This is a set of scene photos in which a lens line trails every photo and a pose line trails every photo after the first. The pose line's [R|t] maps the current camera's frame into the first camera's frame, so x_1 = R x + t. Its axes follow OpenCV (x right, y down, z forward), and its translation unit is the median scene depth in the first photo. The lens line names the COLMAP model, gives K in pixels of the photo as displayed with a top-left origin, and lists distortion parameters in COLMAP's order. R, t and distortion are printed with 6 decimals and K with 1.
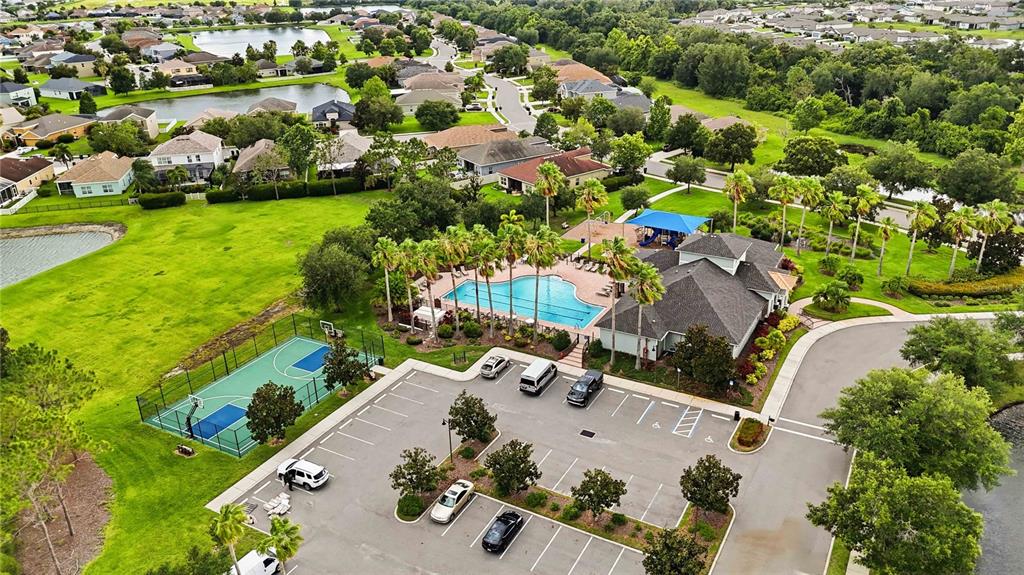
lens RADIAL K [[759.3, 0, 515.8], [0, 759.3, 279.9], [0, 0, 1]] dist [0.063380, -0.062696]
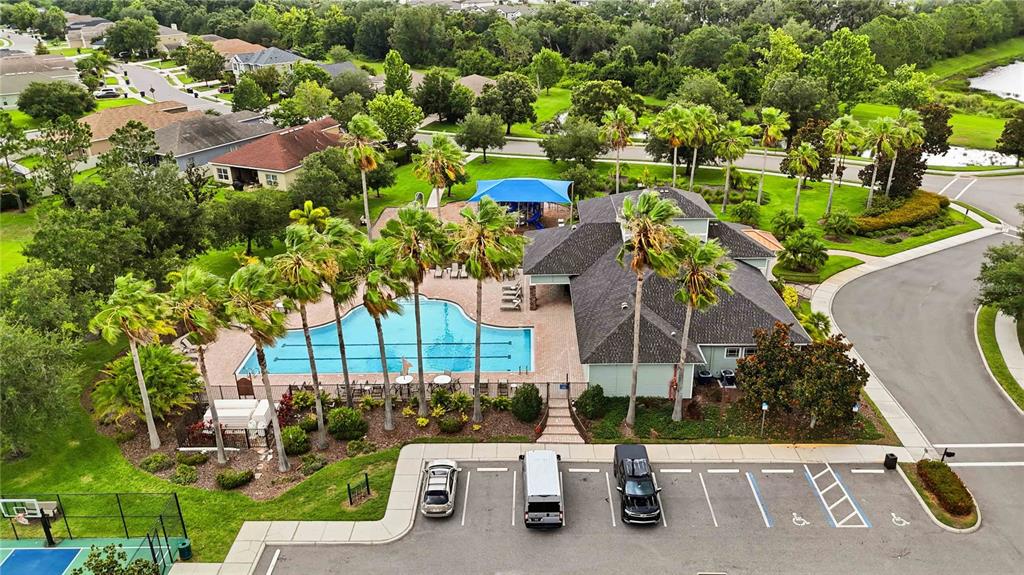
lens RADIAL K [[759.3, 0, 515.8], [0, 759.3, 279.9], [0, 0, 1]] dist [0.063380, -0.062696]
pose [[0.880074, -0.174796, 0.441492, -0.161317], [0.178456, 0.983374, 0.033603, -0.025504], [-0.440026, 0.049214, 0.896636, 0.463374]]
